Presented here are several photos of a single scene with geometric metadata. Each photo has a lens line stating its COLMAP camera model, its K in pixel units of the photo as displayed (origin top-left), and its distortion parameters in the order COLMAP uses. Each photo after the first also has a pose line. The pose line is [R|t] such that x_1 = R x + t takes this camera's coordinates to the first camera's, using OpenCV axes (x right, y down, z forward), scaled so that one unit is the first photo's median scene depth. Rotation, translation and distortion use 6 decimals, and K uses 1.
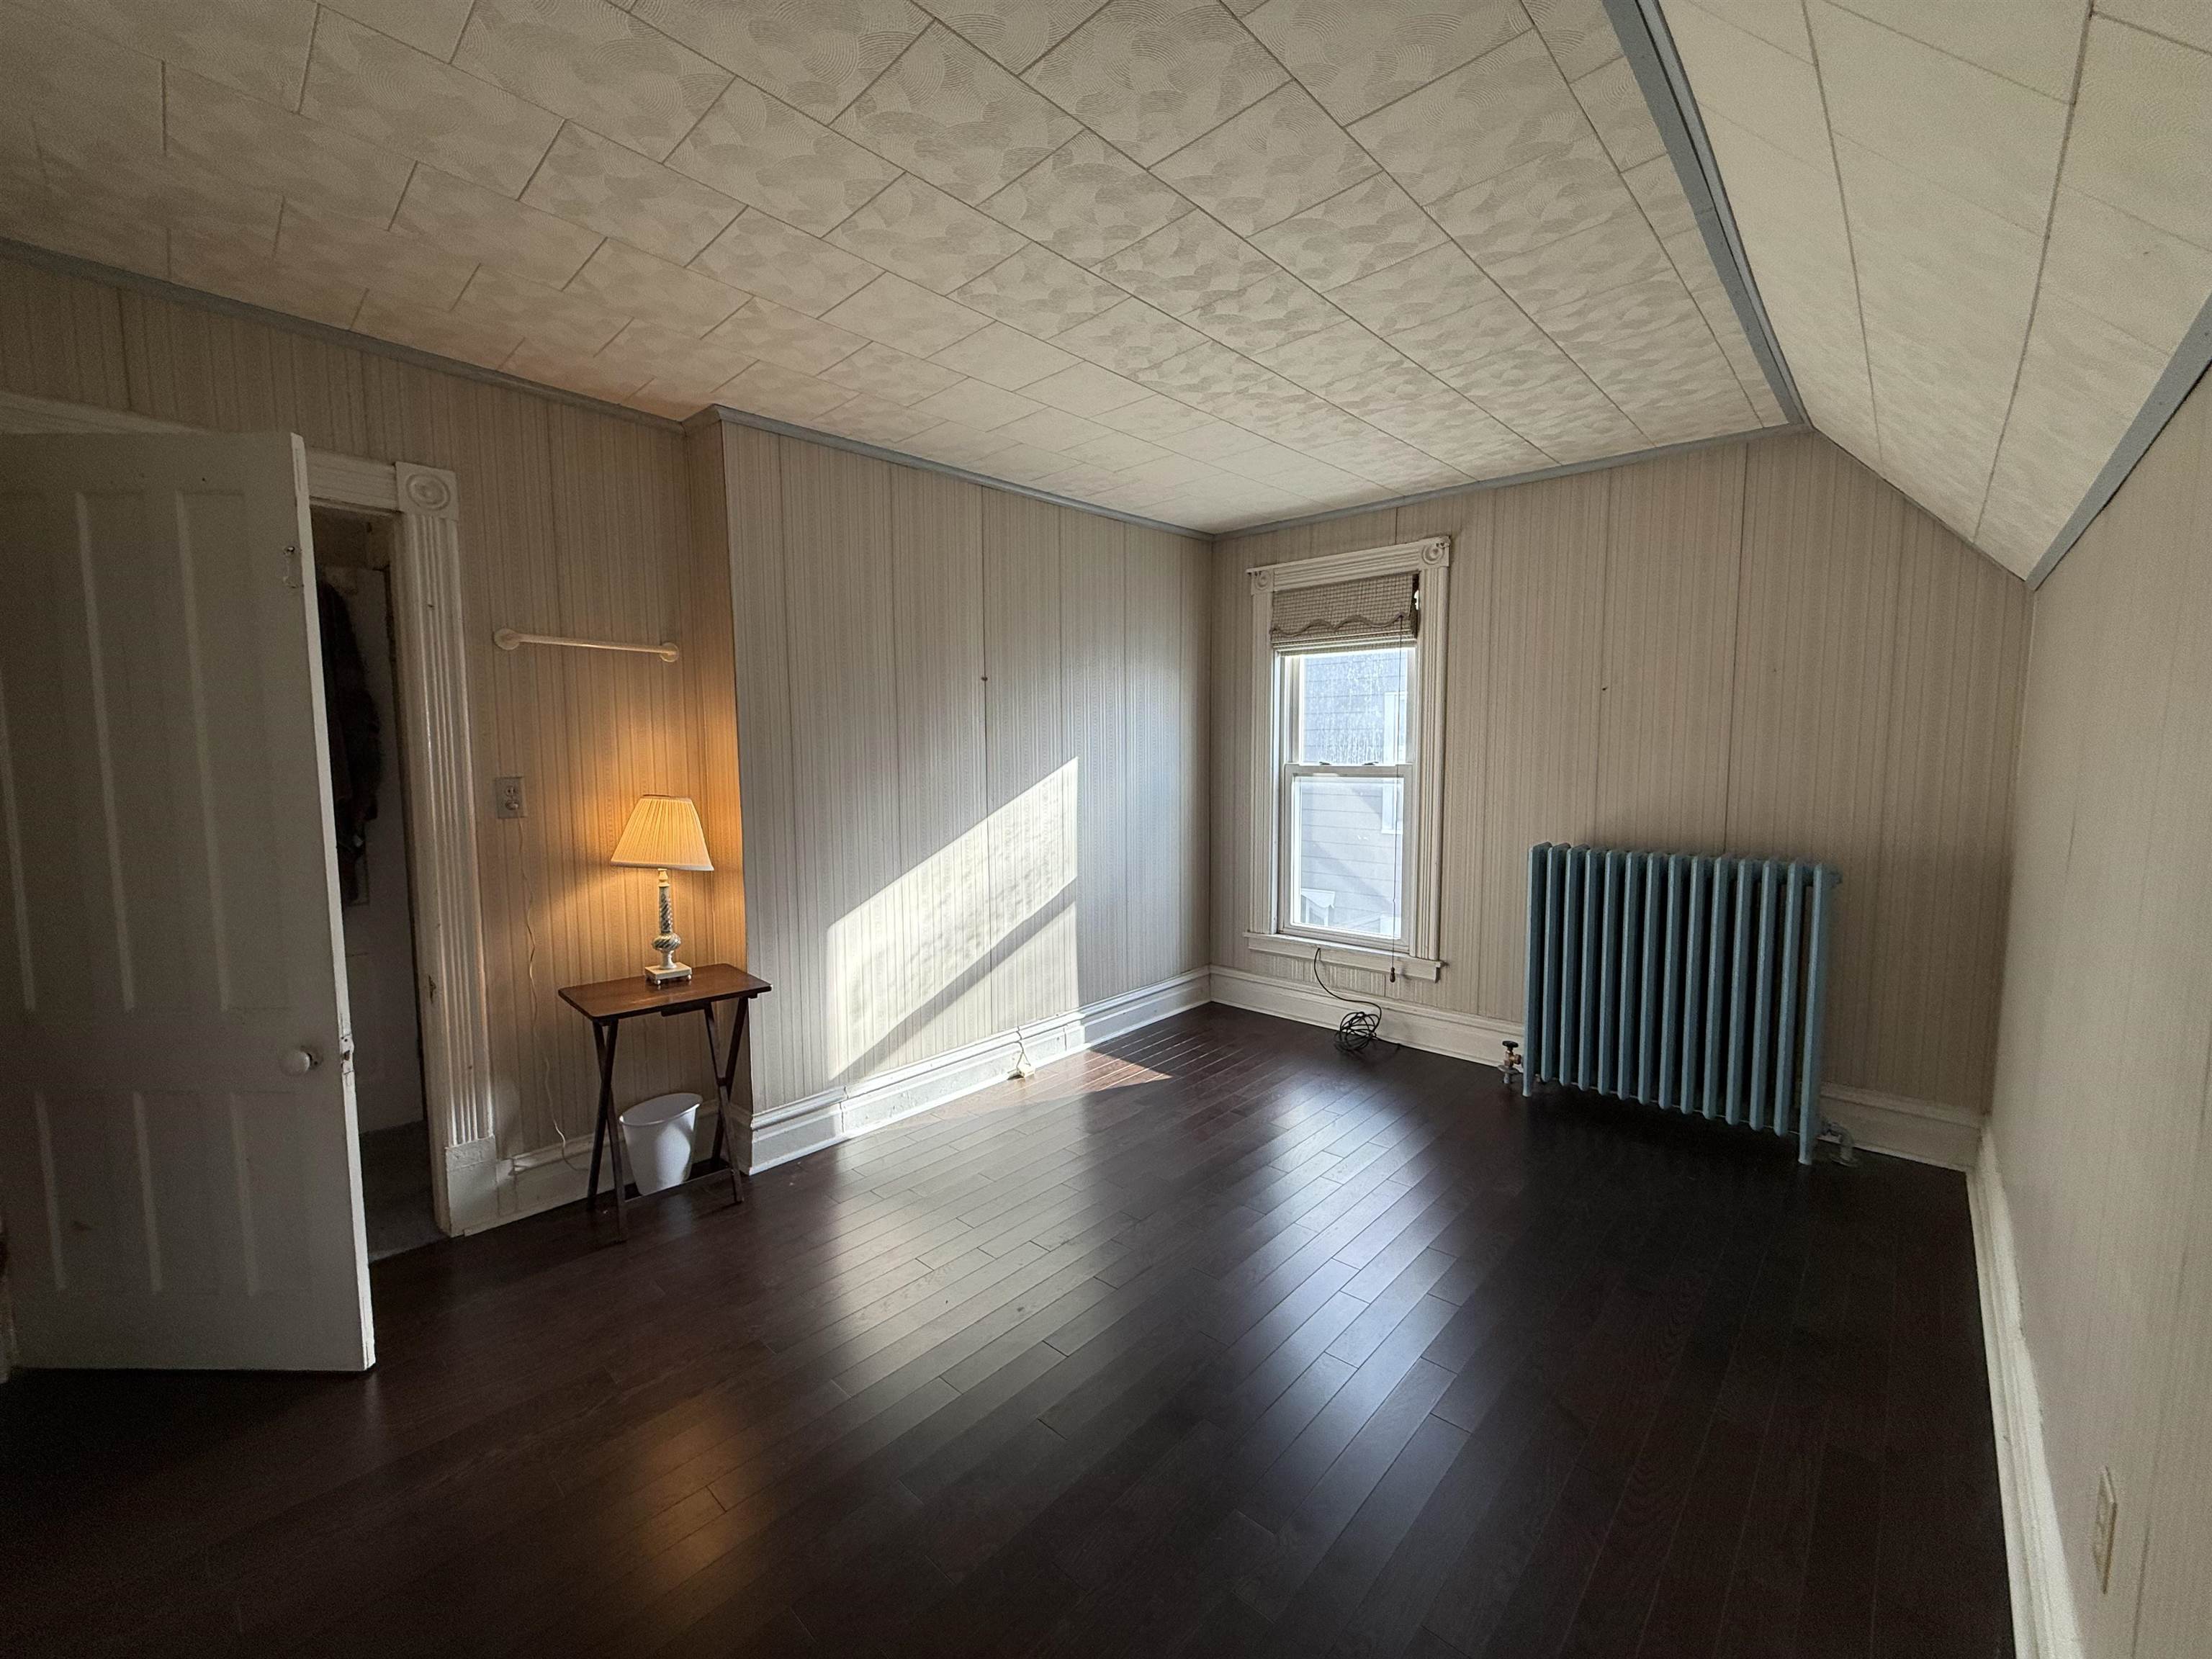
lens RADIAL K [[881.7, 0, 1112.9], [0, 881.7, 823.3], [0, 0, 1]] dist [0.002489, -0.000968]
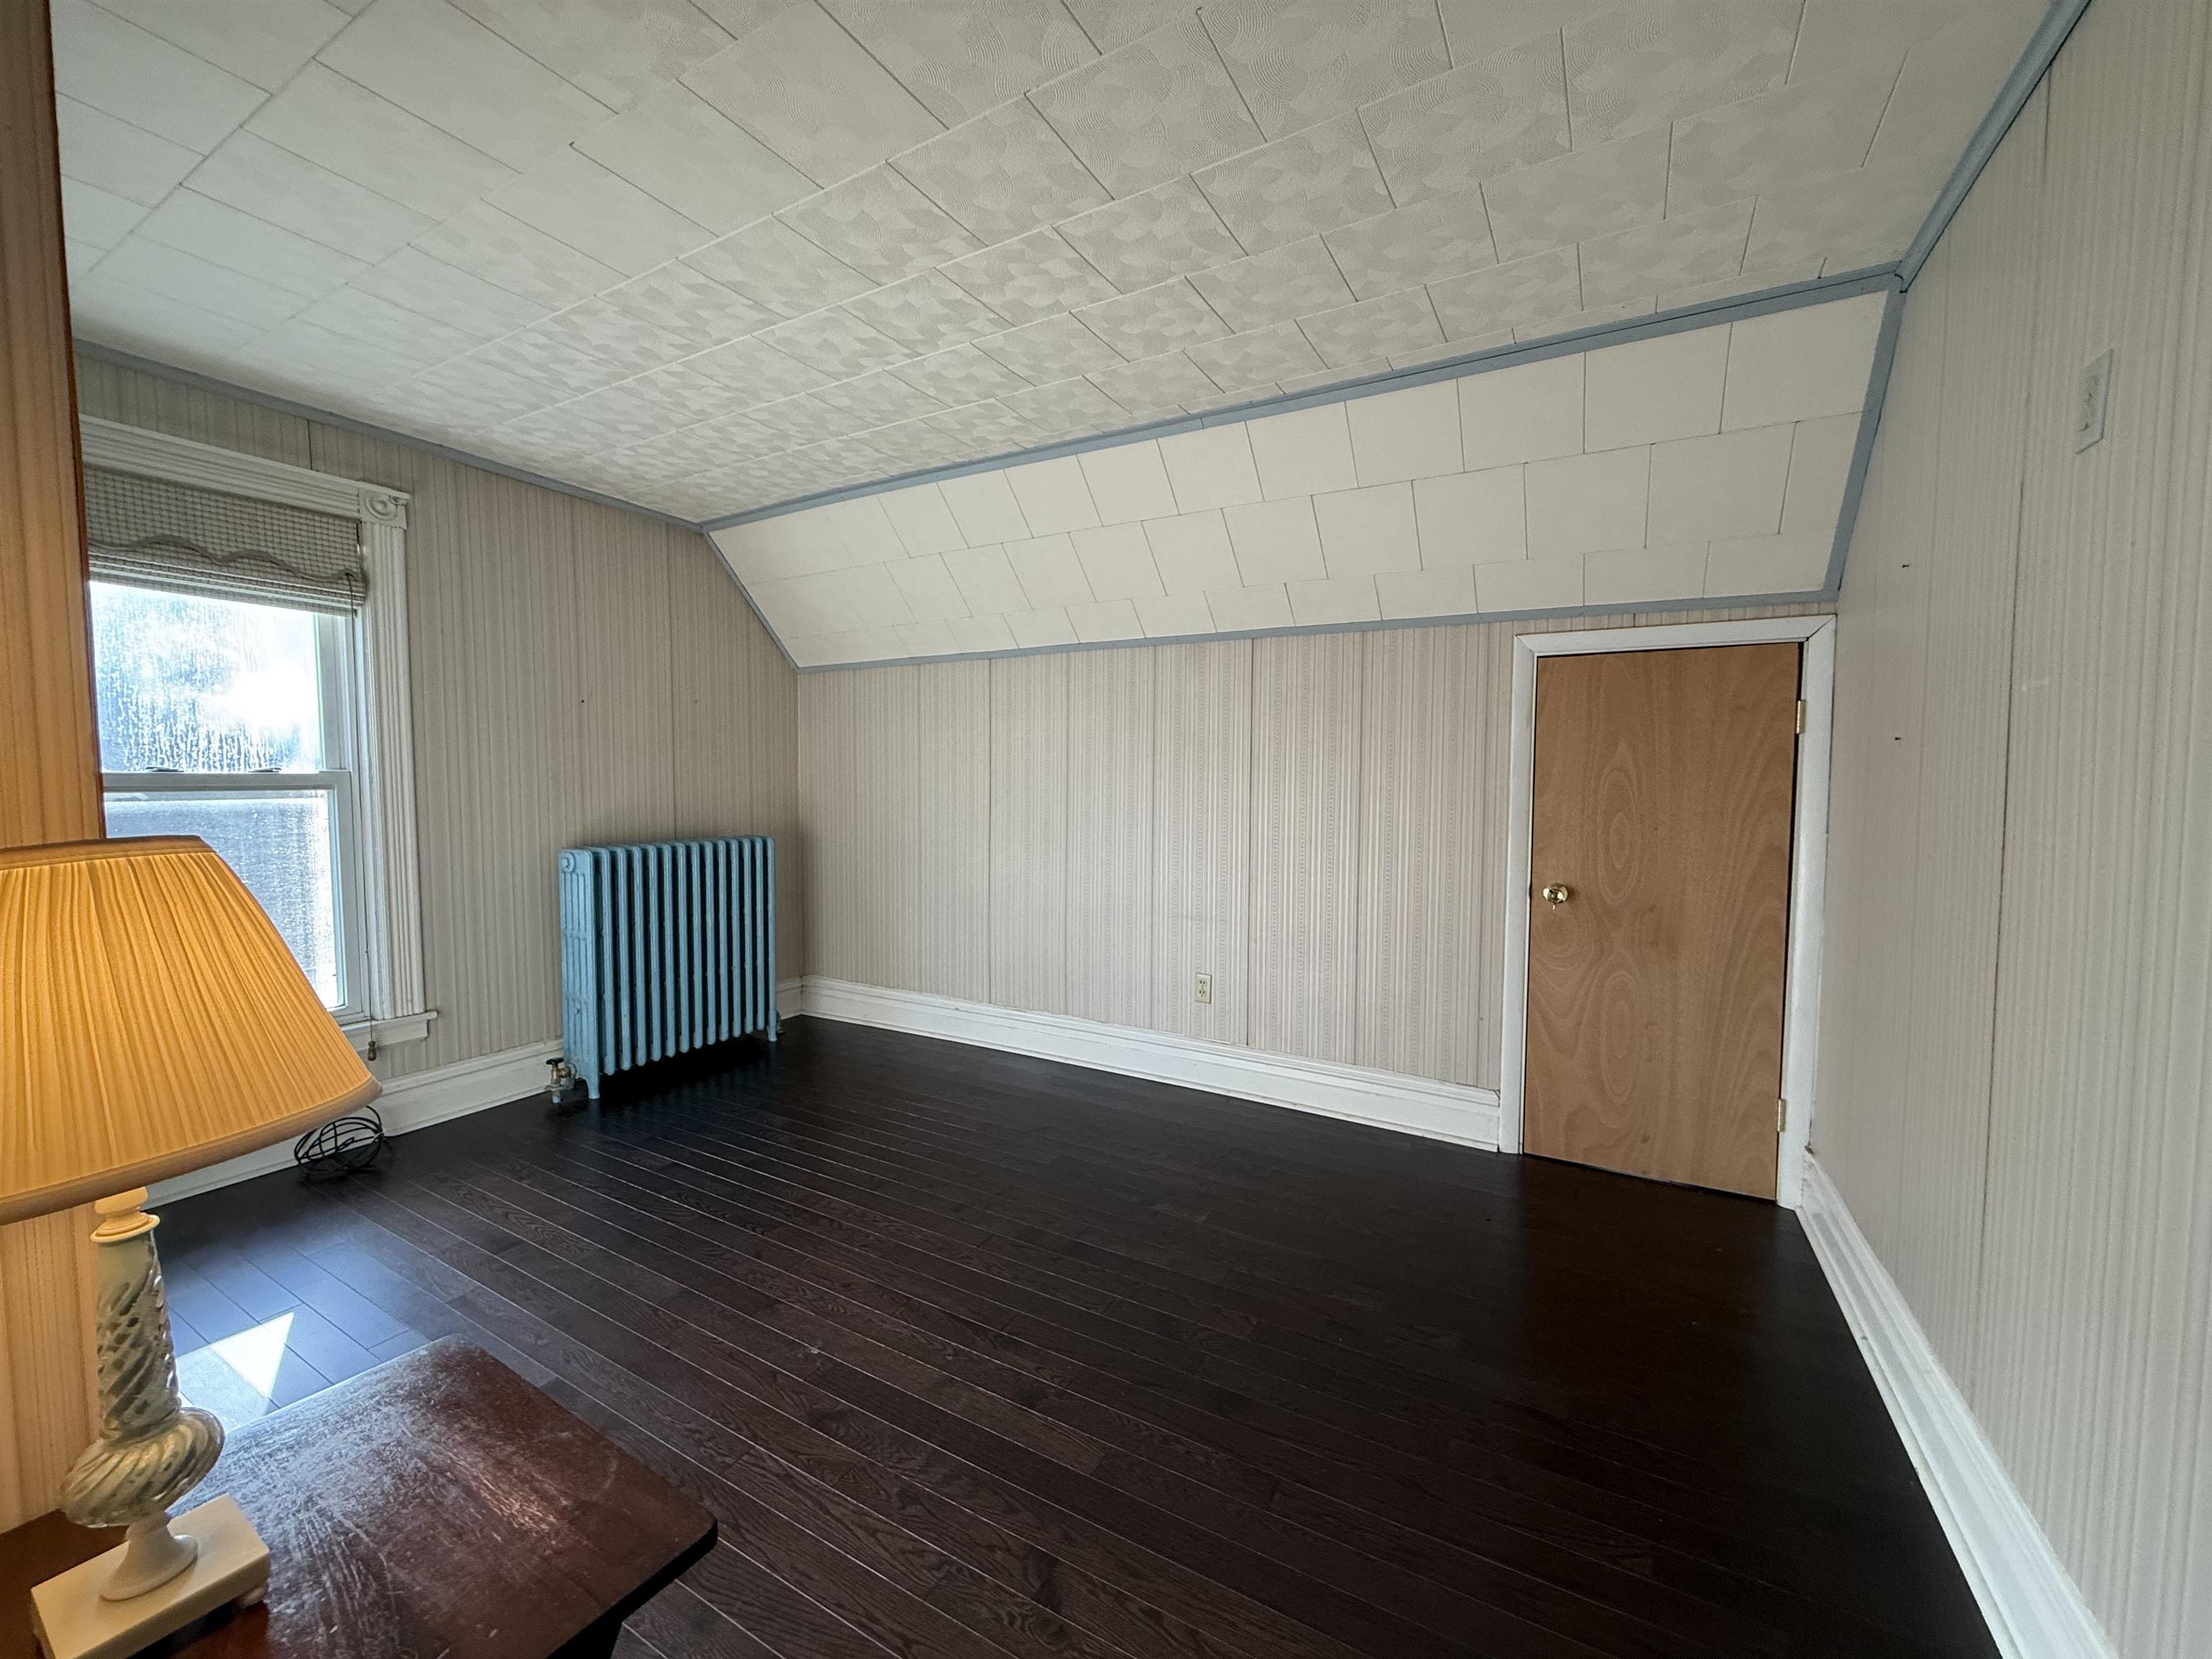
lens RADIAL K [[881.7, 0, 1109.6], [0, 881.7, 828.9], [0, 0, 1]] dist [0.002489, -0.000968]
pose [[-0.230541, -0.054879, 0.971514, -0.577497], [0.073548, 0.994570, 0.073634, -0.026684], [-0.970279, 0.088428, -0.225253, 0.570633]]
